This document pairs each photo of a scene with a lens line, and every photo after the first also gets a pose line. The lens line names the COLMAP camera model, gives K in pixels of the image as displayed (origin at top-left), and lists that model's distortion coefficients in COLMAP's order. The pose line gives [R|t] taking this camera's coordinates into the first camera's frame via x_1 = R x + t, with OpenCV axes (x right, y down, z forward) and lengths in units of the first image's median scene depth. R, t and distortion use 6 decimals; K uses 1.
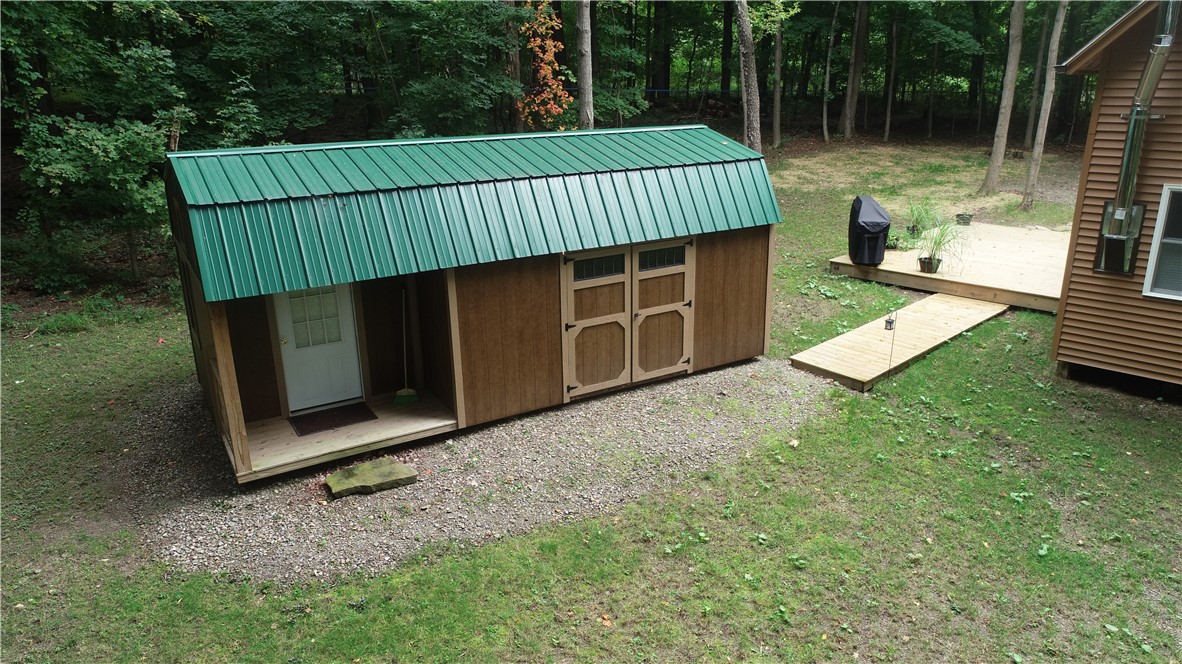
lens RADIAL K [[783.5, 0, 591.2], [0, 783.5, 334.2], [0, 0, 1]] dist [-0.008231, -0.000440]
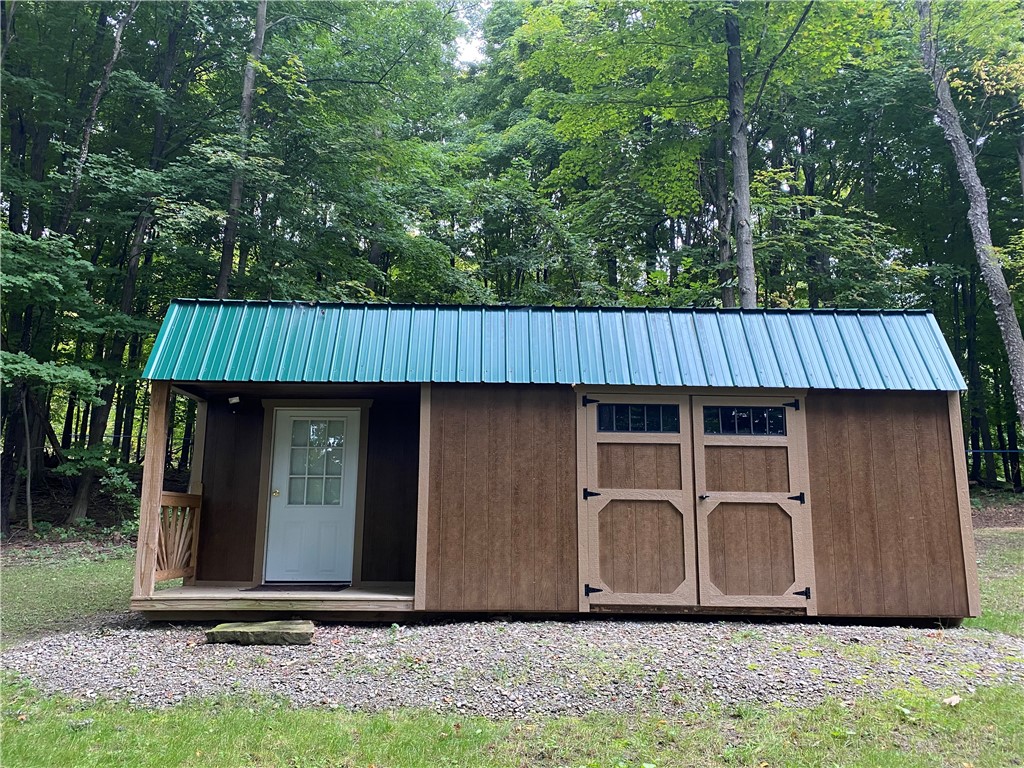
lens RADIAL K [[774.5, 0, 512.0], [0, 774.5, 384.0], [0, 0, 1]] dist [0.038578, -0.069730]
pose [[0.865233, -0.065858, -0.497025, 0.260817], [-0.176922, 0.887456, -0.425582, 0.208597], [0.469116, 0.456163, 0.756205, 0.369941]]
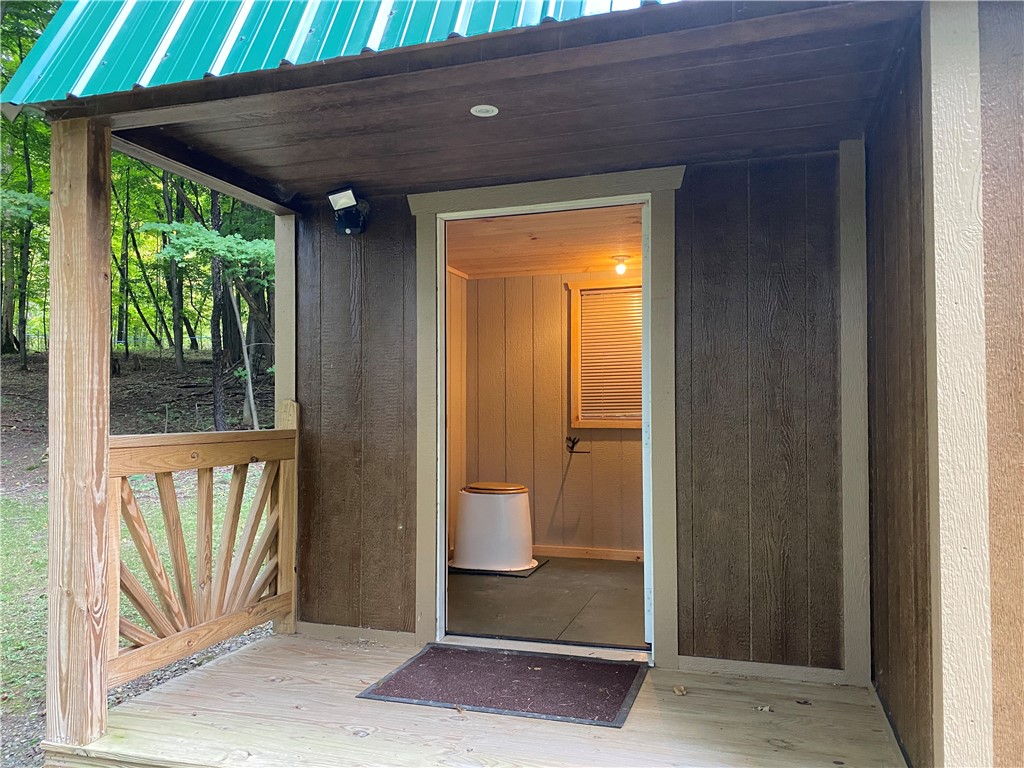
lens RADIAL K [[780.0, 0, 513.6], [0, 780.0, 376.3], [0, 0, 1]] dist [0.007249, -0.005815]
pose [[0.652960, -0.018154, -0.757175, -0.092509], [-0.240663, 0.942928, -0.230147, 0.060908], [0.718140, 0.332501, 0.611326, 0.725831]]
